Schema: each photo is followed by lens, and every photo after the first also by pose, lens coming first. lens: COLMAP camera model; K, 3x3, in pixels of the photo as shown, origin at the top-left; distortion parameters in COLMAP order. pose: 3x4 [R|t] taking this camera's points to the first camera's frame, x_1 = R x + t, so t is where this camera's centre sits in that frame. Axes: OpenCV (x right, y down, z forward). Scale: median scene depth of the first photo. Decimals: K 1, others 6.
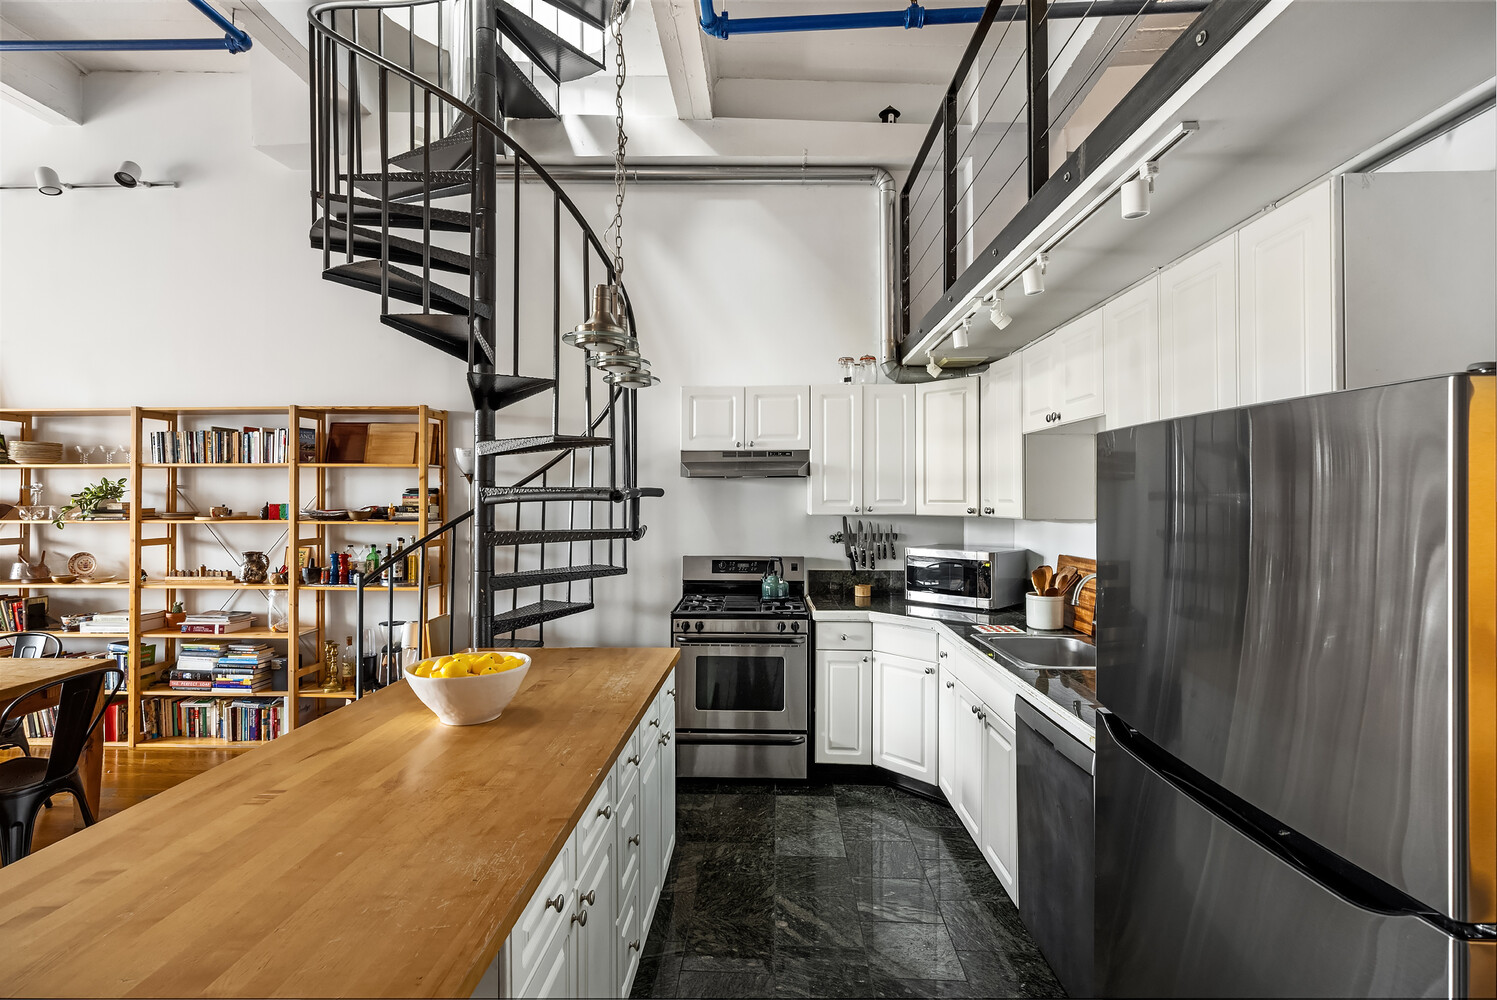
lens RADIAL K [[733.1, 0, 744.2], [0, 733.1, 494.5], [0, 0, 1]] dist [0.000947, -0.001236]
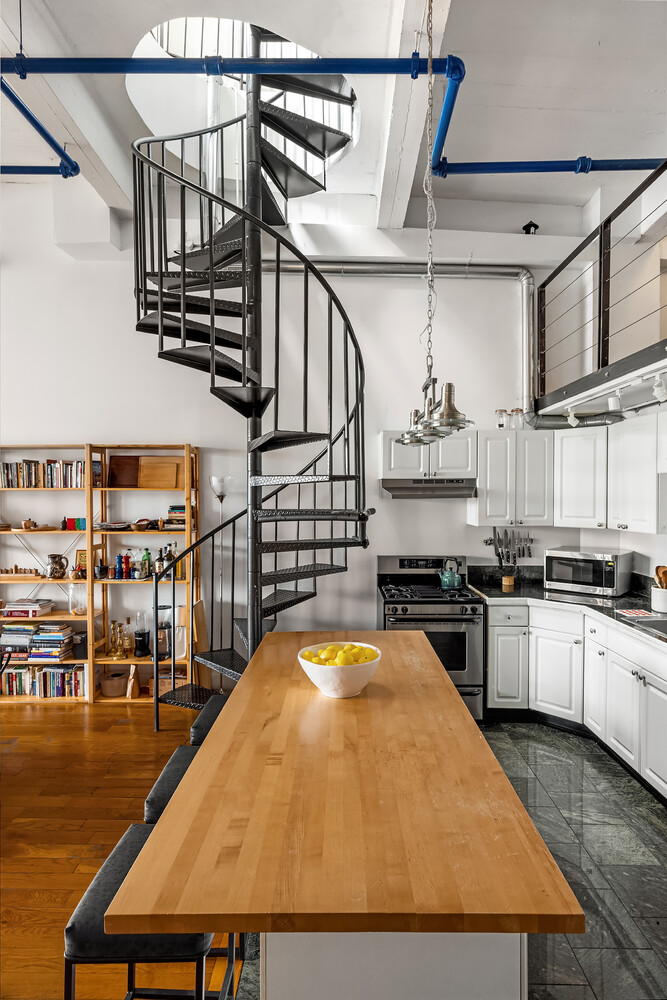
lens RADIAL K [[562.1, 0, 335.8], [0, 562.1, 504.9], [0, 0, 1]] dist [-0.002425, 0.002097]
pose [[0.998997, -0.000185, 0.044778, -0.230305], [-0.001016, 0.999640, 0.026804, -0.041922], [-0.044767, -0.026823, 0.998637, -0.029406]]
